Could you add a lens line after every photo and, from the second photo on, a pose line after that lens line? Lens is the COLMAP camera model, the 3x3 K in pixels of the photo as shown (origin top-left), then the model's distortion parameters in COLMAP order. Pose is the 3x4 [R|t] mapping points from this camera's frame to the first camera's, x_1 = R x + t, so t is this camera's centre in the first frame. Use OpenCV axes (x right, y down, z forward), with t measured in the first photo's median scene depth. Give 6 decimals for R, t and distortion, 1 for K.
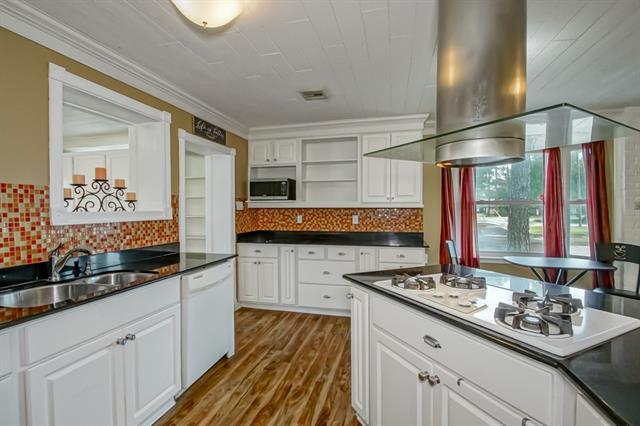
lens RADIAL K [[294.7, 0, 321.2], [0, 294.7, 211.5], [0, 0, 1]] dist [-0.021778, -0.005283]
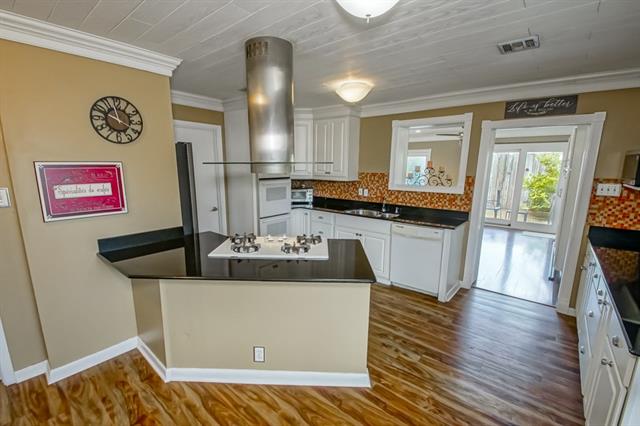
lens RADIAL K [[274.0, 0, 312.6], [0, 274.0, 215.3], [0, 0, 1]] dist [-0.019239, -0.000614]
pose [[-0.453282, 0.152173, -0.878282, 1.069679], [-0.019026, 0.983444, 0.180212, -0.105510], [0.891164, 0.098397, -0.442883, 1.093887]]
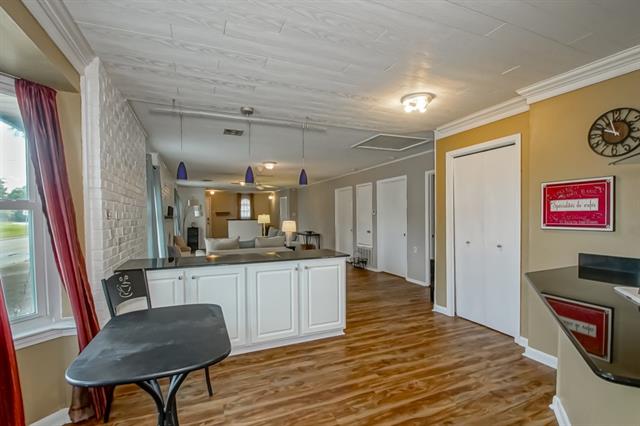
lens RADIAL K [[294.7, 0, 309.6], [0, 294.7, 218.3], [0, 0, 1]] dist [-0.021778, -0.005283]
pose [[-0.563741, -0.008611, 0.825907, 0.344961], [0.008015, 0.999842, 0.015896, 0.003543], [-0.825913, 0.015581, -0.563582, 1.383651]]
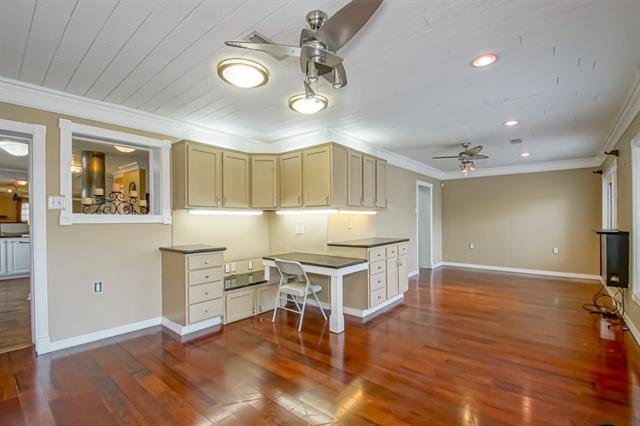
lens RADIAL K [[294.7, 0, 321.0], [0, 294.7, 218.0], [0, 0, 1]] dist [-0.021778, -0.005283]
pose [[-0.898486, 0.002248, 0.438997, -2.178963], [0.001966, 0.999997, -0.001097, 0.030752], [-0.438999, -0.000123, -0.898488, 1.759076]]
